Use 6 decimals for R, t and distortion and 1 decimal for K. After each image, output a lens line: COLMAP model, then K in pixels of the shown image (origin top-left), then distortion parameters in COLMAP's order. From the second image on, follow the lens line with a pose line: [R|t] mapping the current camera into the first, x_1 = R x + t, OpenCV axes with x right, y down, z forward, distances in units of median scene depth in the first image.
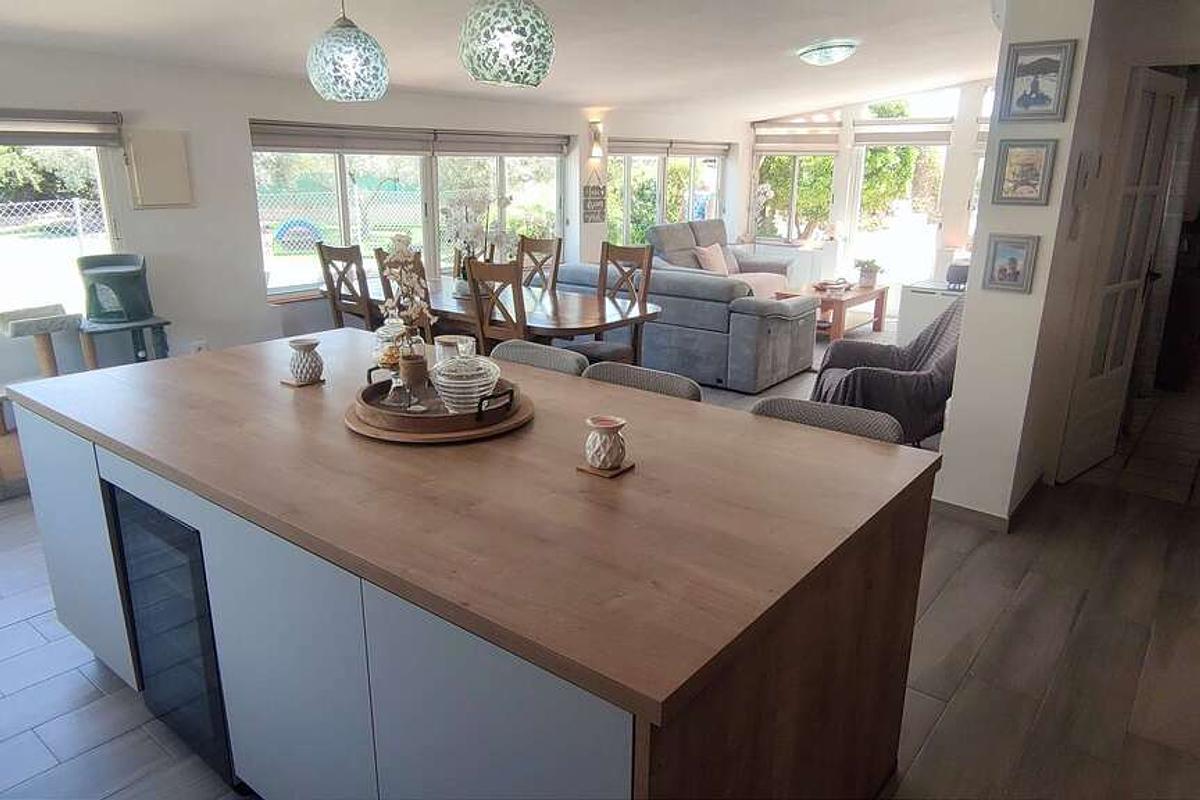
lens RADIAL K [[816.3, 0, 595.8], [0, 816.3, 401.7], [0, 0, 1]] dist [0.002132, -0.001899]
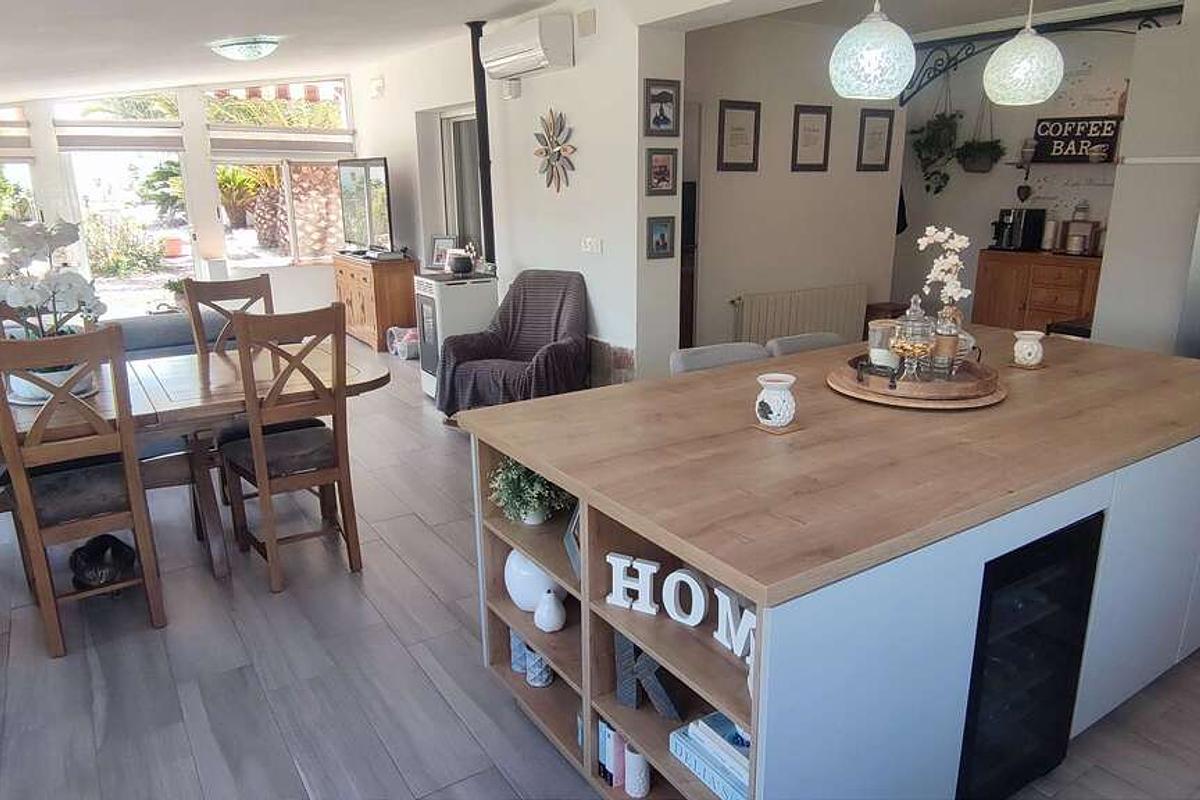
lens RADIAL K [[816.3, 0, 595.8], [0, 816.3, 401.7], [0, 0, 1]] dist [0.002132, -0.001899]
pose [[0.314308, -0.271378, 0.909706, -0.900039], [0.277553, 0.942668, 0.185315, -0.201847], [-0.907841, 0.194245, 0.371610, 0.664214]]
